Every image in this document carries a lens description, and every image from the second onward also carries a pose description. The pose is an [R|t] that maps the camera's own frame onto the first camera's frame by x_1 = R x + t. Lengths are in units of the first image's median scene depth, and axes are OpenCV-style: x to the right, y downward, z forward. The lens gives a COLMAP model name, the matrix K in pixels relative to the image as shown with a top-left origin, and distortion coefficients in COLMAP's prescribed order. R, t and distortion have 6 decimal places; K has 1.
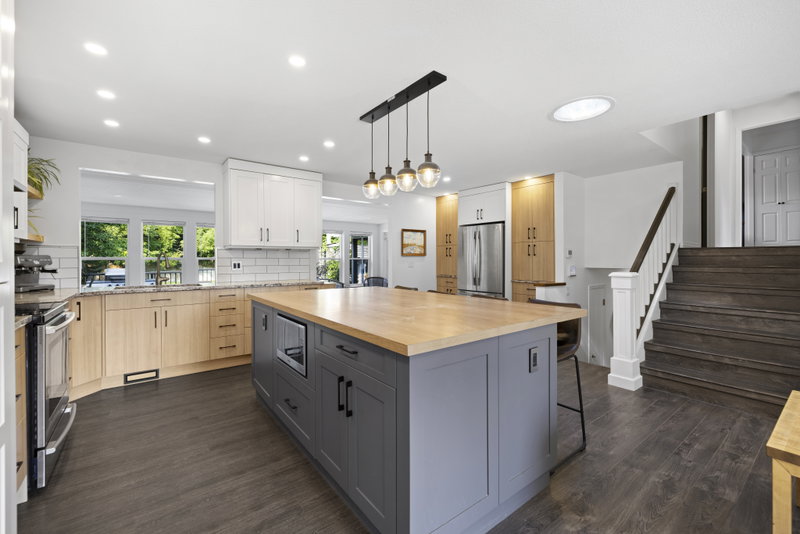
lens RADIAL K [[338.7, 0, 397.0], [0, 338.7, 259.7], [0, 0, 1]] dist [-0.000925, -0.000036]
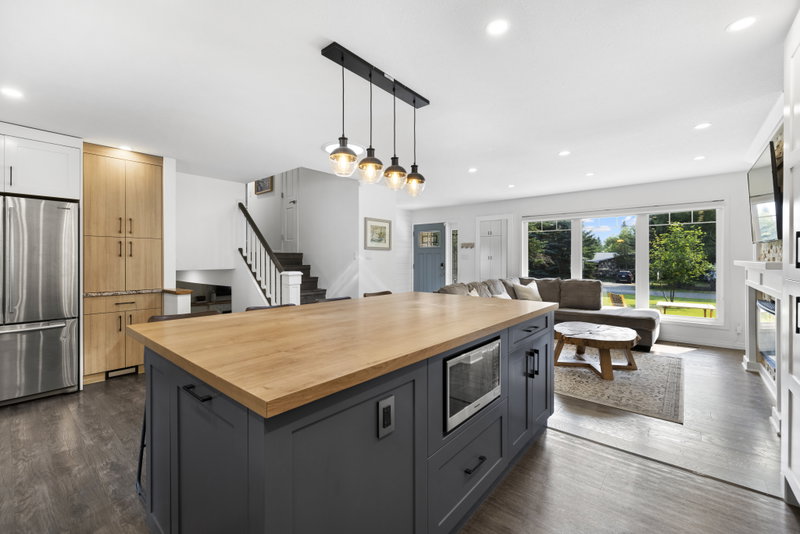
lens RADIAL K [[339.1, 0, 396.6], [0, 339.1, 261.8], [0, 0, 1]] dist [0.000443, 0.000037]
pose [[-0.215710, -0.009423, 0.976412, -0.455803], [0.000210, 0.999953, 0.009696, -0.007671], [-0.976457, 0.002297, -0.215698, 0.614277]]
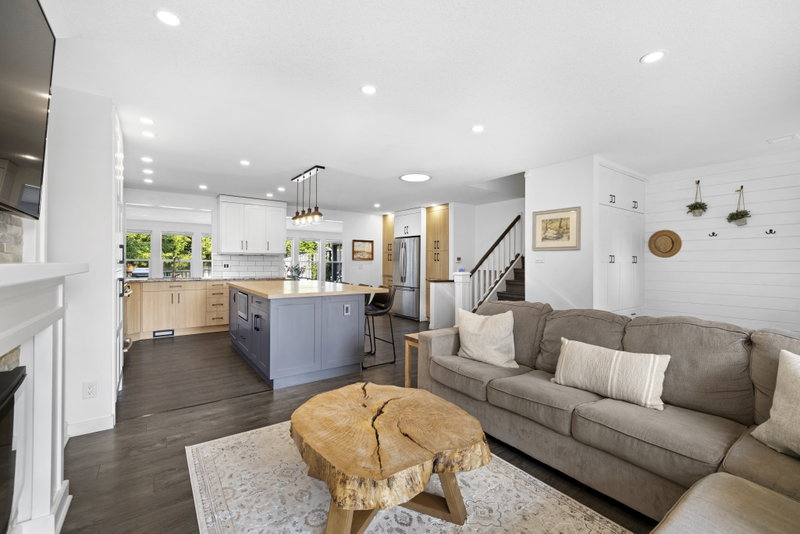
lens RADIAL K [[339.1, 0, 396.6], [0, 339.1, 261.8], [0, 0, 1]] dist [0.000443, 0.000037]
pose [[0.999628, 0.008757, -0.025818, 0.281209], [-0.008844, 0.999956, -0.003226, -0.002068], [0.025789, 0.003454, 0.999661, -0.418688]]
